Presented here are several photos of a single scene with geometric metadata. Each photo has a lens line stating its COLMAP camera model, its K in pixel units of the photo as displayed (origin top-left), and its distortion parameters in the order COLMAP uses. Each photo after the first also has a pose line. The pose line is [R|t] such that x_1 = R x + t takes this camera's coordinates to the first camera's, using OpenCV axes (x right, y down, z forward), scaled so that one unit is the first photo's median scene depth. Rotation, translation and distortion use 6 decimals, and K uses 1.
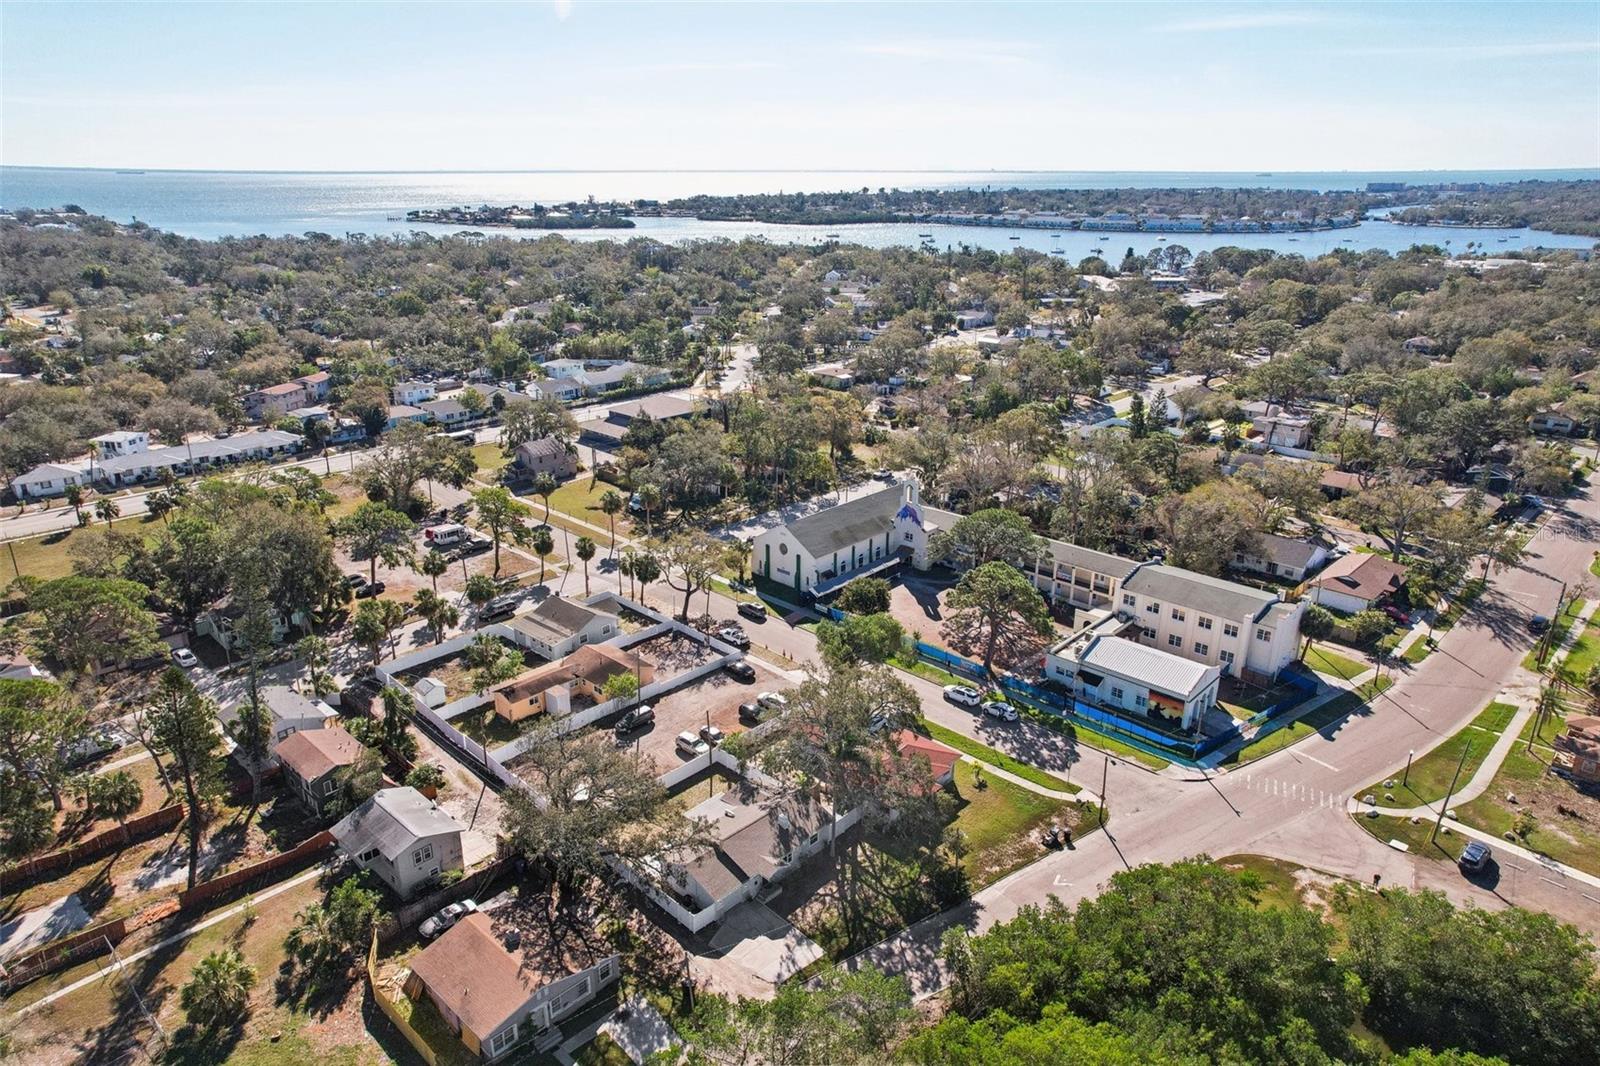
lens RADIAL K [[1031.2, 0, 753.4], [0, 1031.2, 532.4], [0, 0, 1]] dist [0.009375, 0.002726]
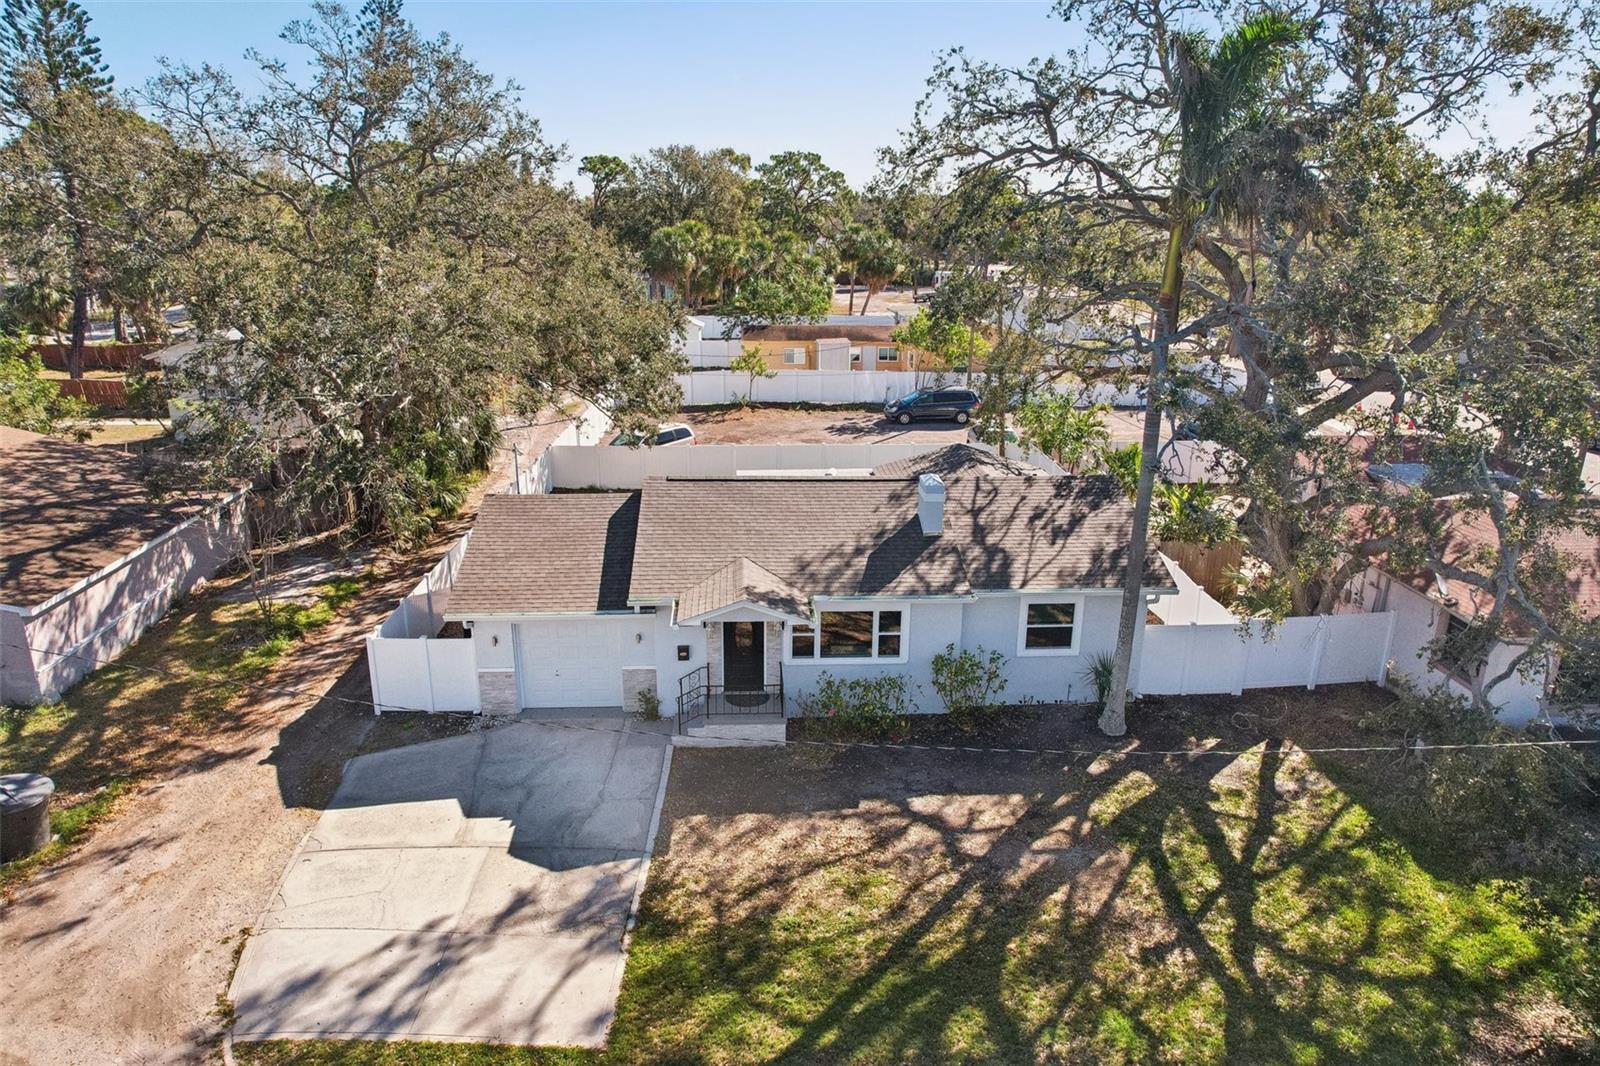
lens RADIAL K [[1042.6, 0, 796.6], [0, 1042.6, 471.7], [0, 0, 1]] dist [-0.056301, 0.043174]
pose [[0.740905, 0.185158, -0.645582, 0.173728], [-0.238178, 0.971207, 0.005203, 0.292411], [0.627958, 0.149909, 0.763673, 0.827178]]
